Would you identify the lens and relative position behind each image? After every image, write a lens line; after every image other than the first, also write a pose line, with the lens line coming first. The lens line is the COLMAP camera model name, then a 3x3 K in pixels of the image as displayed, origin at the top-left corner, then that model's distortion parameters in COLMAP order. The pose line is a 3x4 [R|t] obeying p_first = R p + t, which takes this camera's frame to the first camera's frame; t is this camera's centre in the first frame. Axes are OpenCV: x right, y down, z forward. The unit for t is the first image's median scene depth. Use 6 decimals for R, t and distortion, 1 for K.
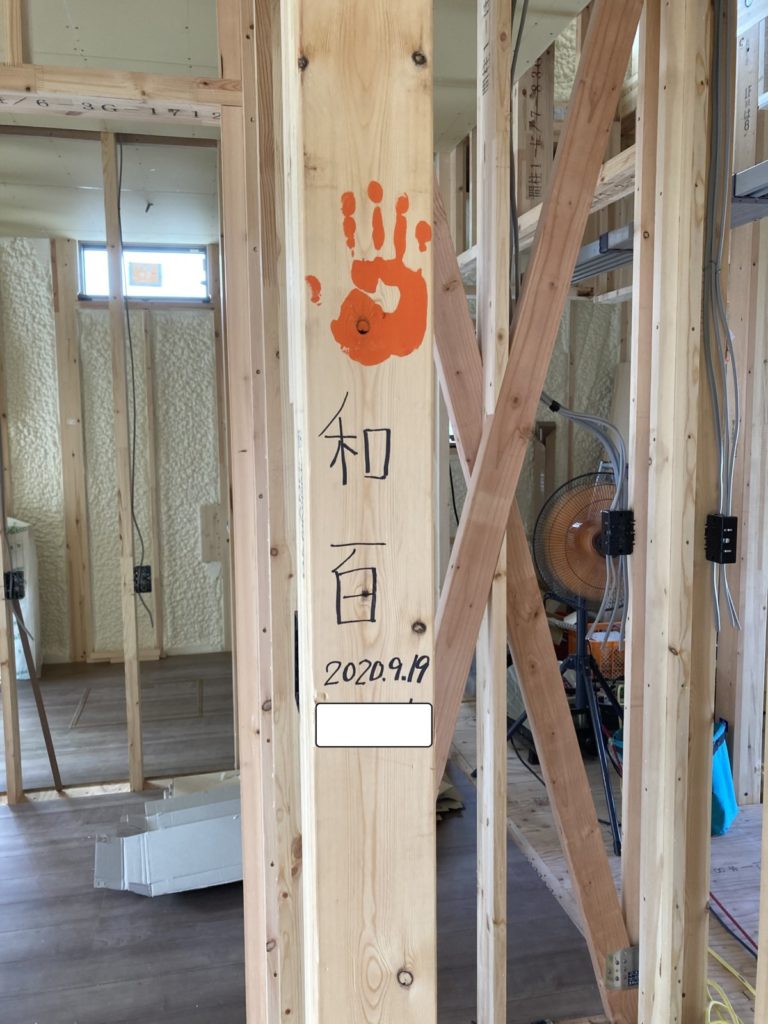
lens RADIAL K [[836.3, 0, 384.0], [0, 836.3, 512.0], [0, 0, 1]] dist [0.042156, -0.009096]
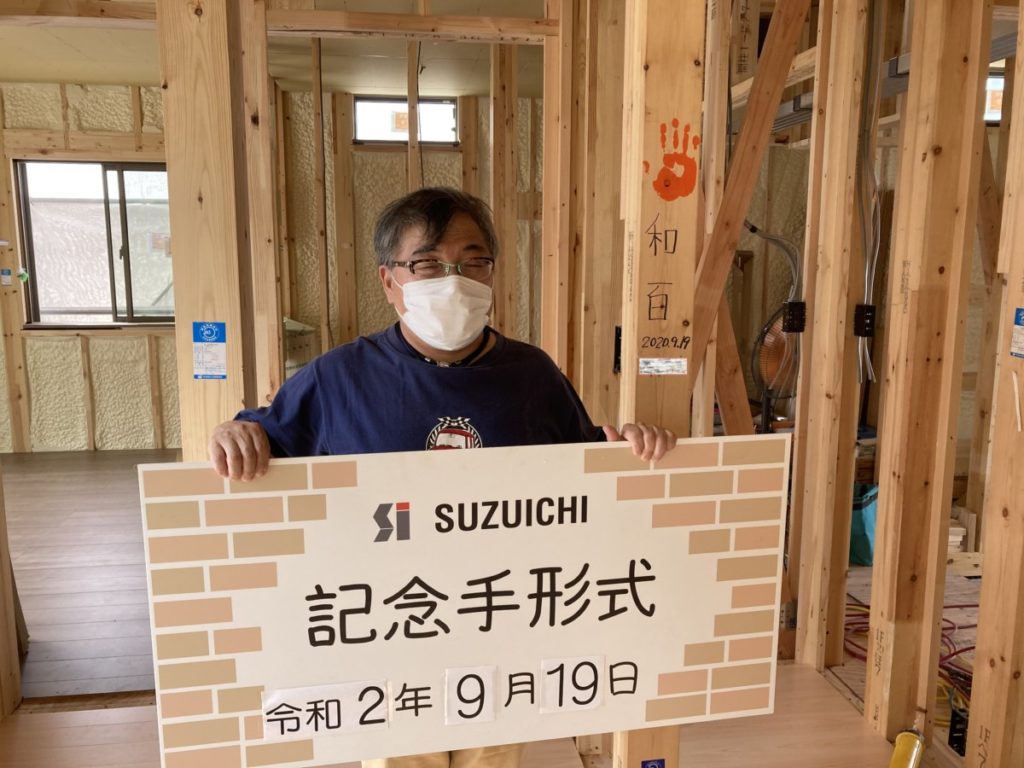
lens RADIAL K [[836.3, 0, 512.0], [0, 836.3, 384.0], [0, 0, 1]] dist [0.042156, -0.009096]
pose [[0.997092, 0.023906, -0.072360, -0.106465], [-0.020774, 0.998828, 0.043719, 0.090452], [0.073320, -0.042088, 0.996420, -0.519573]]
